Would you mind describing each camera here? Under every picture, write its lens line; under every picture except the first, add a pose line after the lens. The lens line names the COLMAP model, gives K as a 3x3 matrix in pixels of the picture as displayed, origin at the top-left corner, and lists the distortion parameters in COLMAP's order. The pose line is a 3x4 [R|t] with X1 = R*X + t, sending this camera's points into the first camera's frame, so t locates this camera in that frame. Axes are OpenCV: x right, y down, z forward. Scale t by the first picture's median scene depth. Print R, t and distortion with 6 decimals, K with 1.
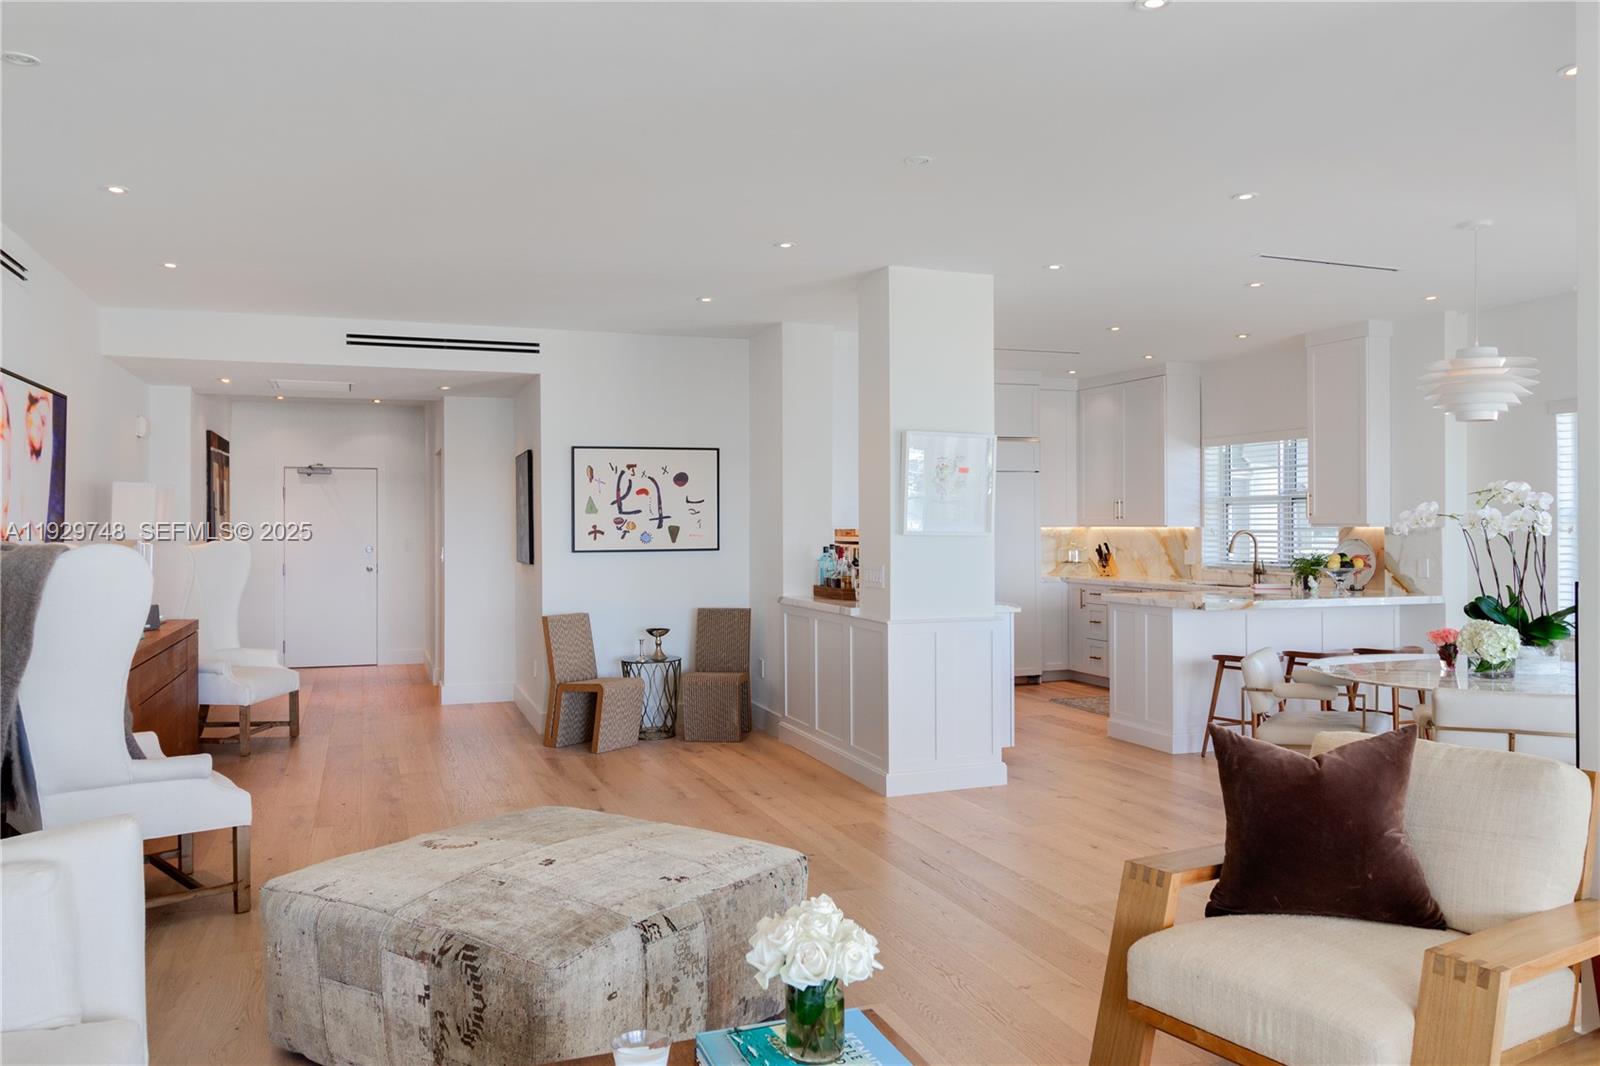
lens RADIAL K [[1115.0, 0, 807.0], [0, 1115.0, 530.7], [0, 0, 1]] dist [-0.022484, -0.002507]
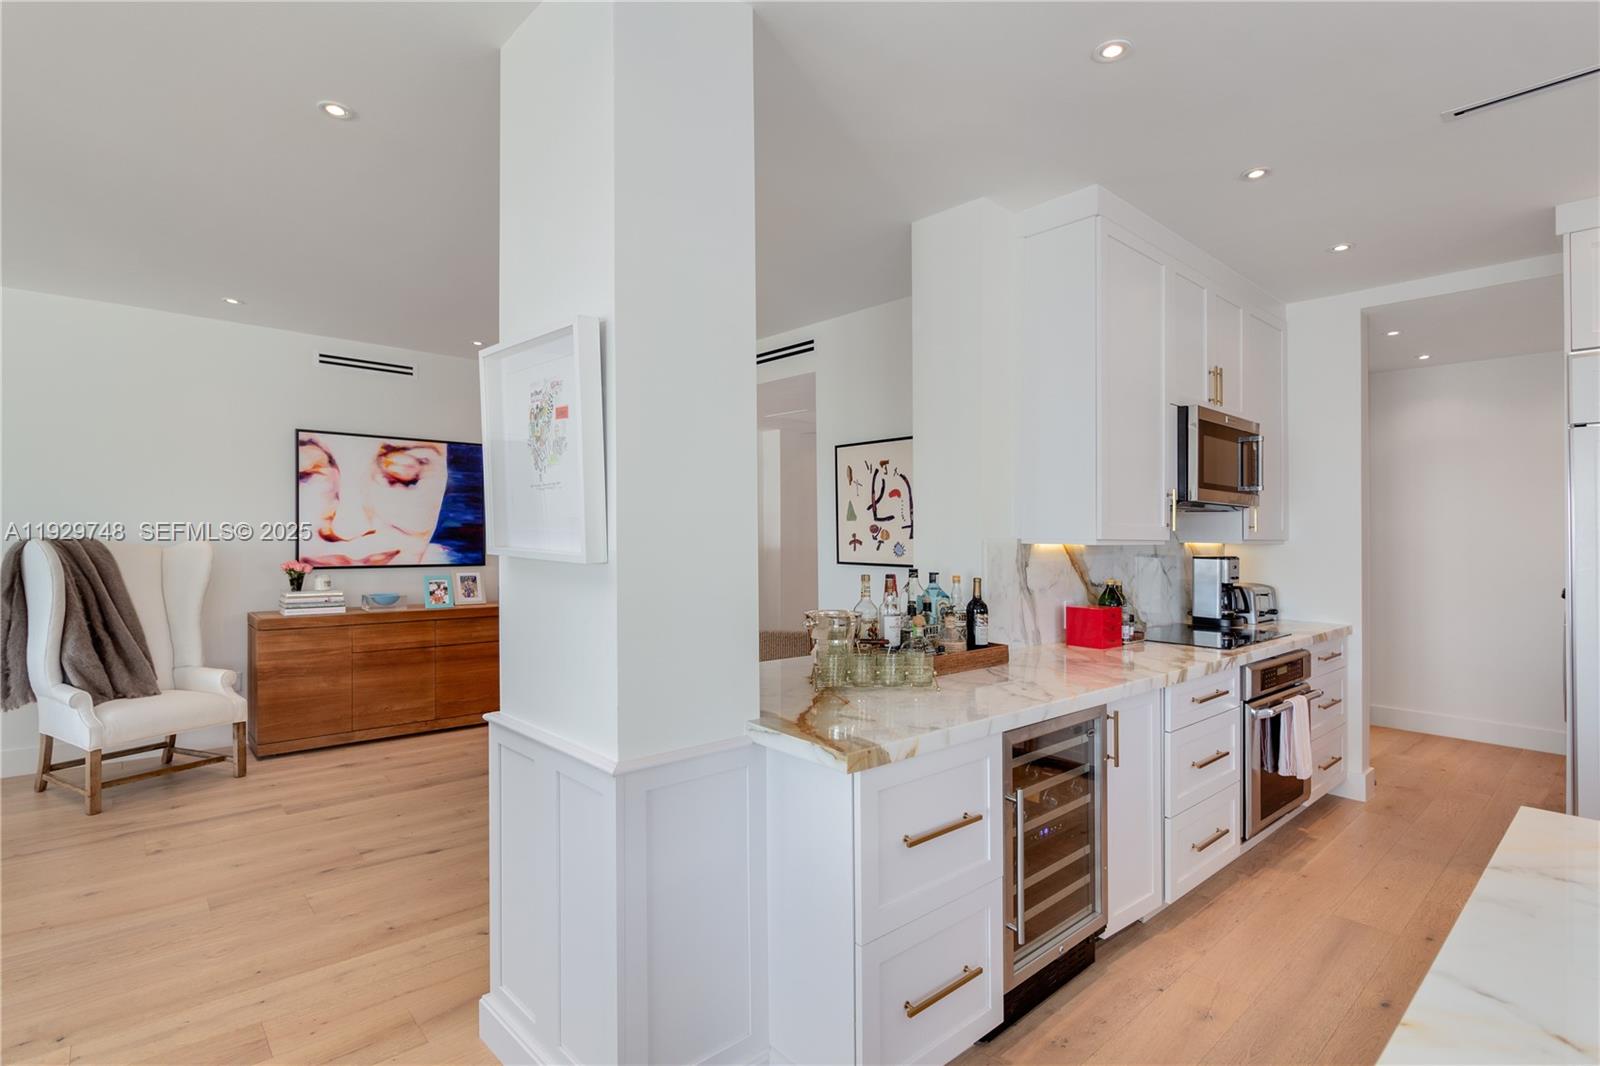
lens RADIAL K [[776.7, 0, 797.2], [0, 776.7, 534.7], [0, 0, 1]] dist [0.000054, 0.000119]
pose [[0.370883, 0.005100, -0.928666, 0.353623], [-0.012091, 0.999927, 0.000662, -0.004037], [0.928601, 0.010983, 0.370917, 0.723995]]
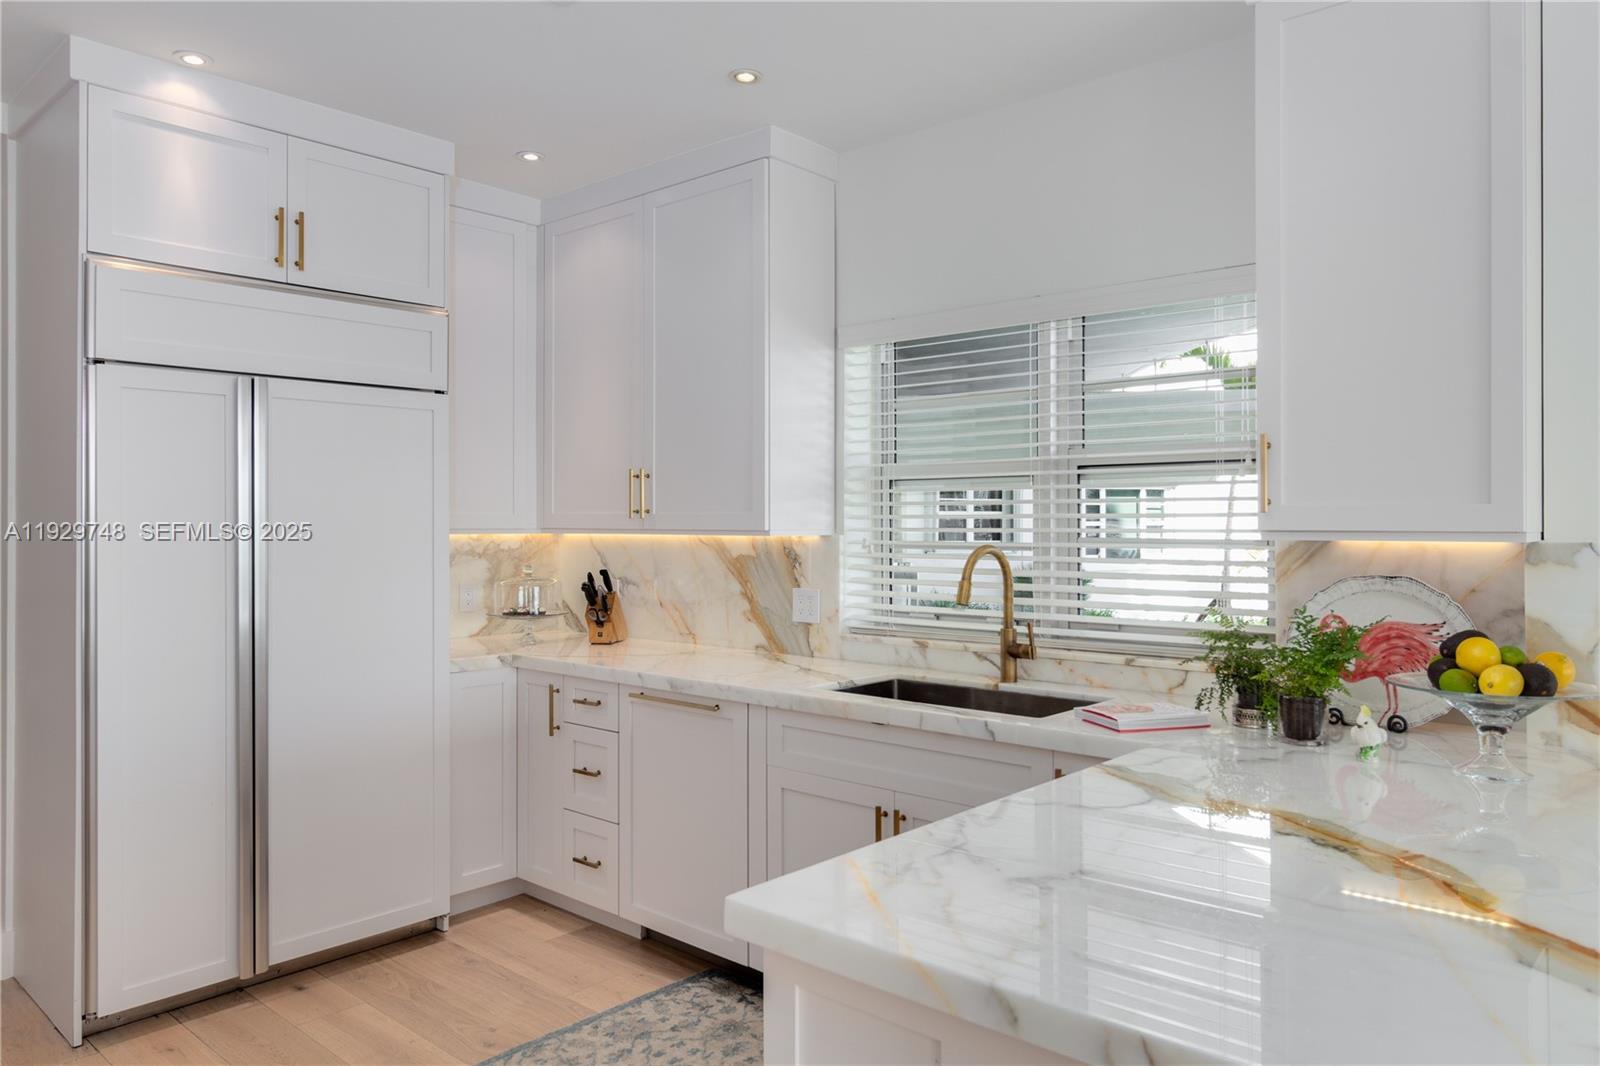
lens RADIAL K [[1074.1, 0, 803.8], [0, 1074.1, 519.9], [0, 0, 1]] dist [-0.005822, -0.005944]
pose [[0.877265, 0.004913, 0.479982, 0.178621], [-0.000457, 0.999956, -0.009399, -0.006187], [-0.480007, 0.008026, 0.877228, 0.785342]]
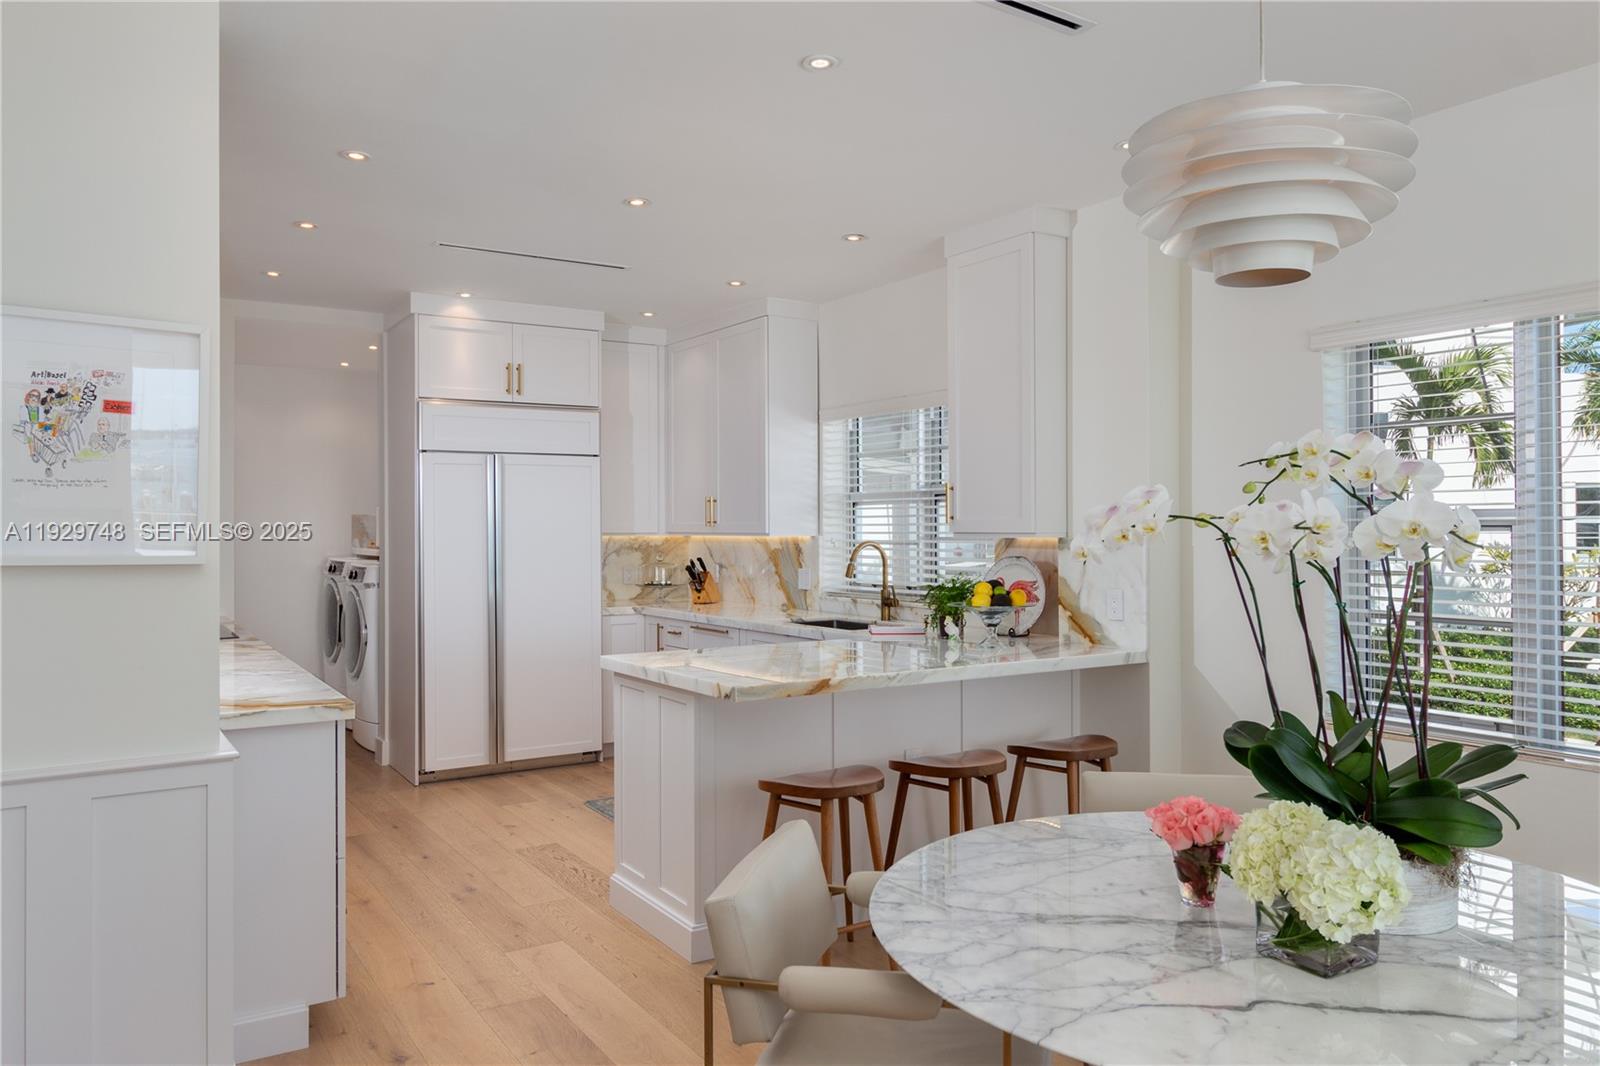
lens RADIAL K [[1086.8, 0, 800.0], [0, 1086.8, 531.2], [0, 0, 1]] dist [-0.034729, -0.001558]
pose [[0.970798, -0.000289, 0.239897, 0.217457], [0.001105, 0.999994, -0.003265, -0.004804], [-0.239895, 0.003435, 0.970793, 0.410951]]
